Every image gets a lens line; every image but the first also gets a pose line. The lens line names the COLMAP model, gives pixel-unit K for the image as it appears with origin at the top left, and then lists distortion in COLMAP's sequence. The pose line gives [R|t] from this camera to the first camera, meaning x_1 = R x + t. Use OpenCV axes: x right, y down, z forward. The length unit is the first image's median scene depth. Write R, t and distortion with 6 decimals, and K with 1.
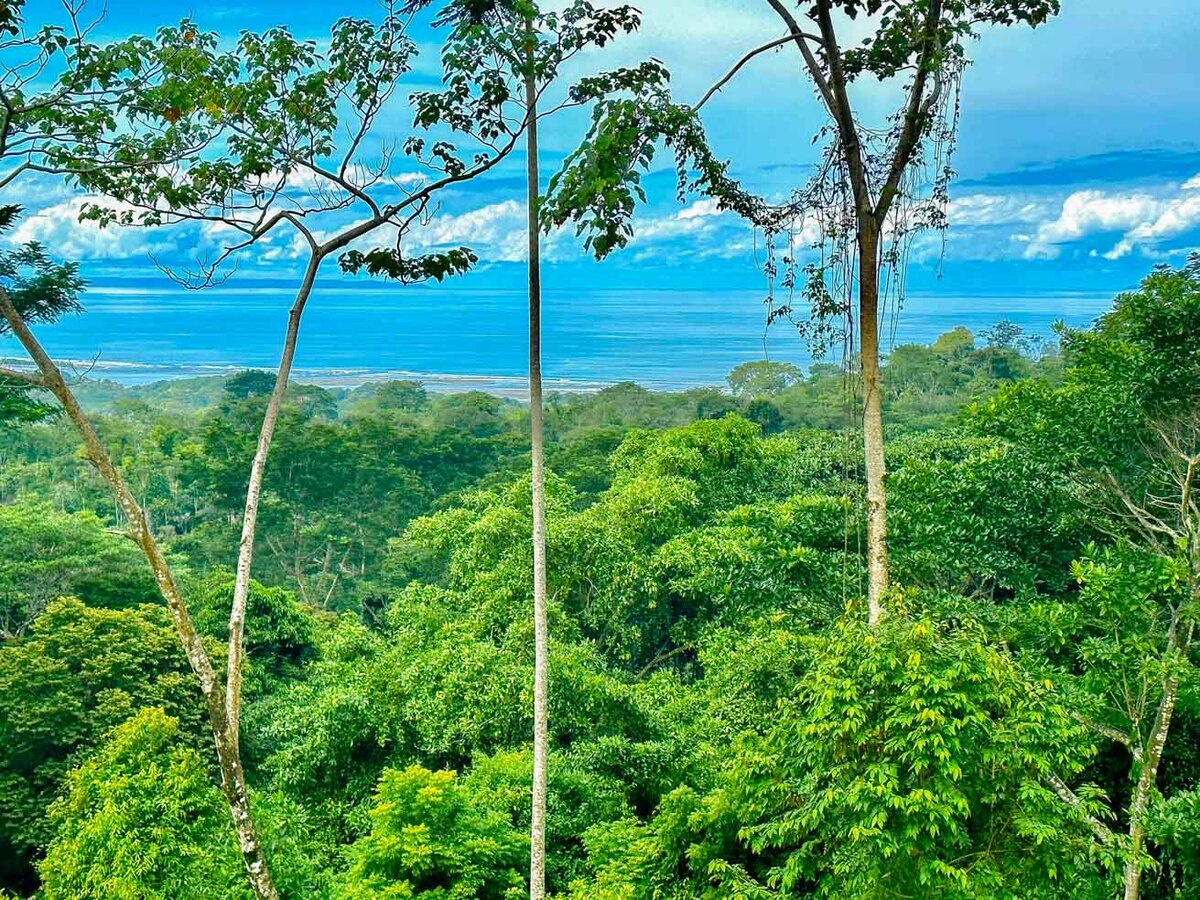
lens RADIAL K [[2164.9, 0, 592.6], [0, 2164.9, 475.7], [0, 0, 1]] dist [0.141745, 0.000000]
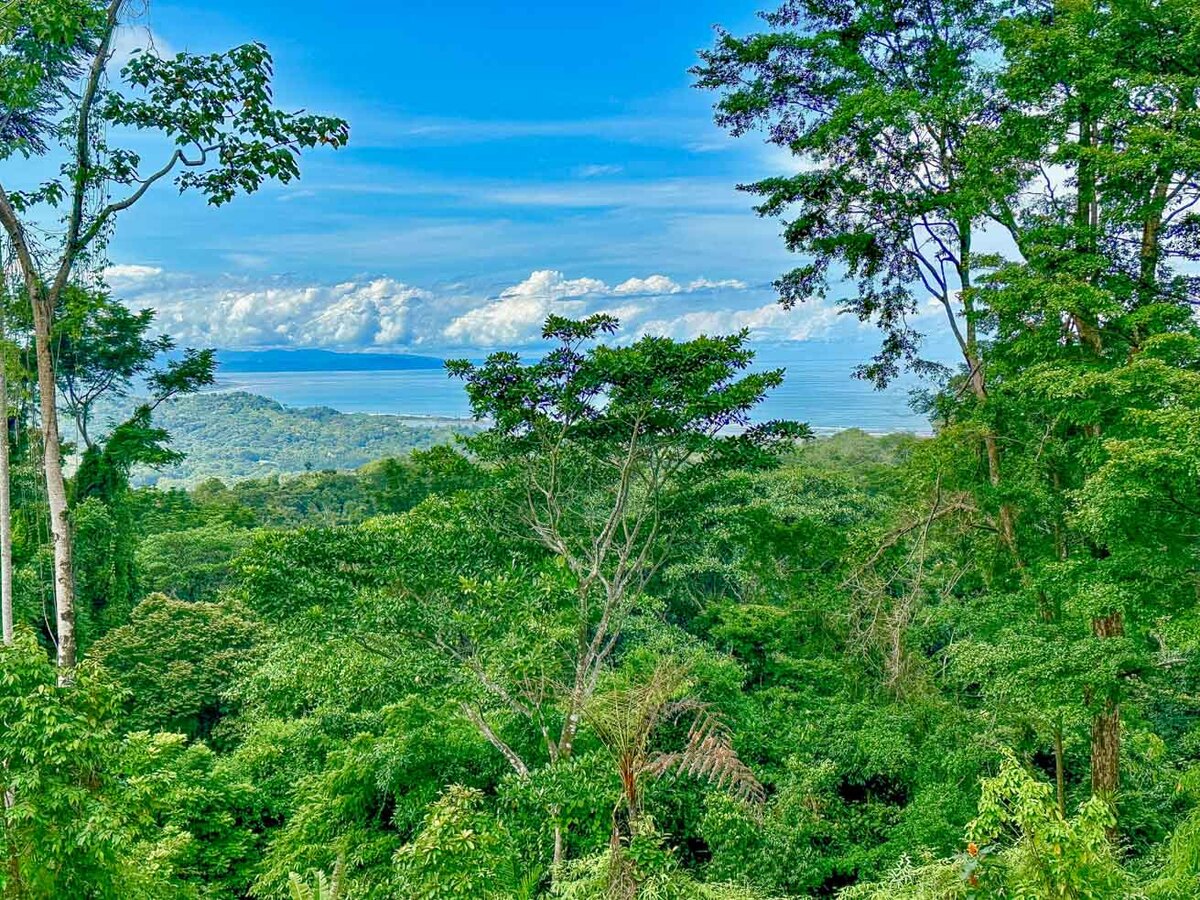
lens RADIAL K [[1578.5, 0, 623.5], [0, 1578.5, 447.4], [0, 0, 1]] dist [0.110231, 0.000000]
pose [[0.988025, -0.008475, -0.154064, 0.457874], [0.003571, 0.999479, -0.032079, -0.004808], [0.154256, 0.031145, 0.987540, 0.125153]]
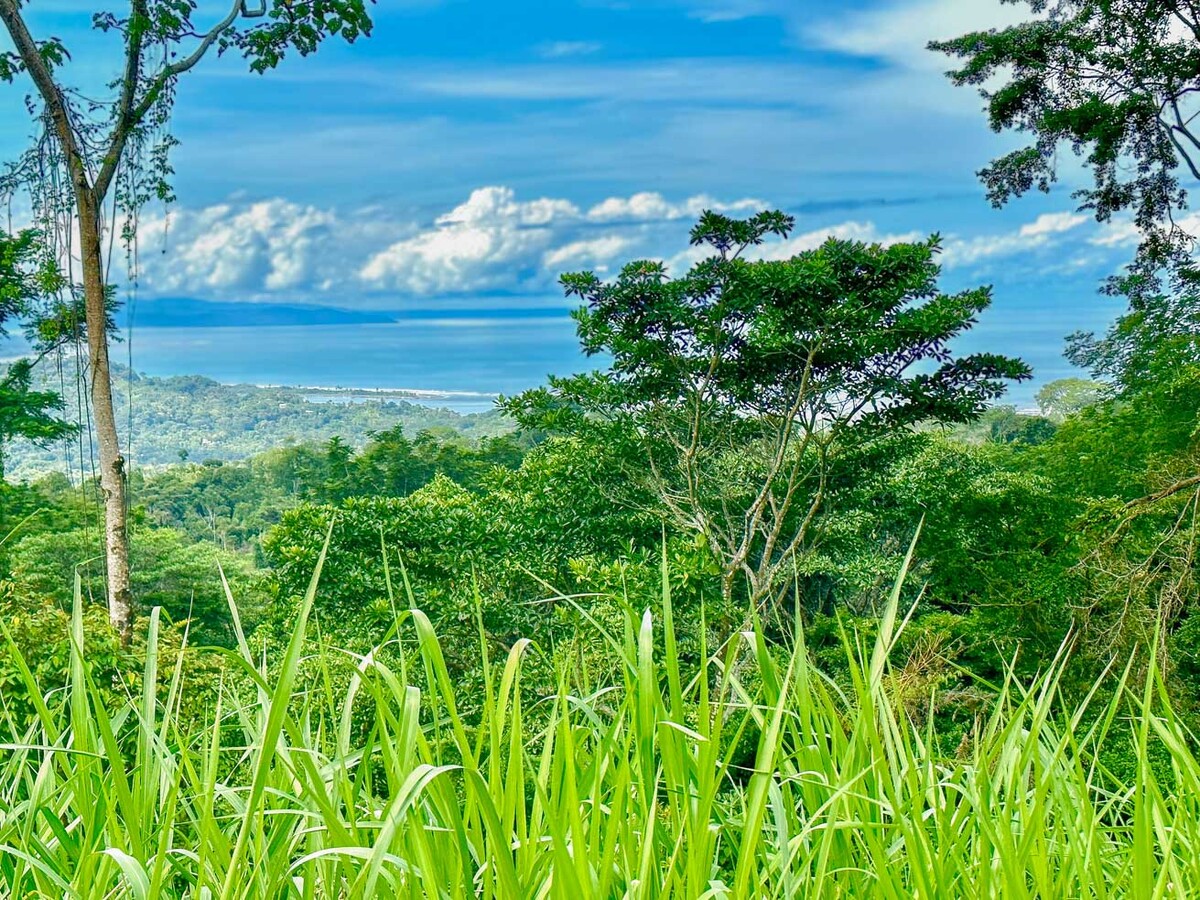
lens RADIAL K [[2164.9, 0, 602.2], [0, 2164.9, 470.4], [0, 0, 1]] dist [0.141745, 0.000000]
pose [[0.987868, -0.008379, -0.155071, 0.385725], [0.006250, 0.999880, -0.014210, 0.014515], [0.155172, 0.013068, 0.987801, 0.071516]]
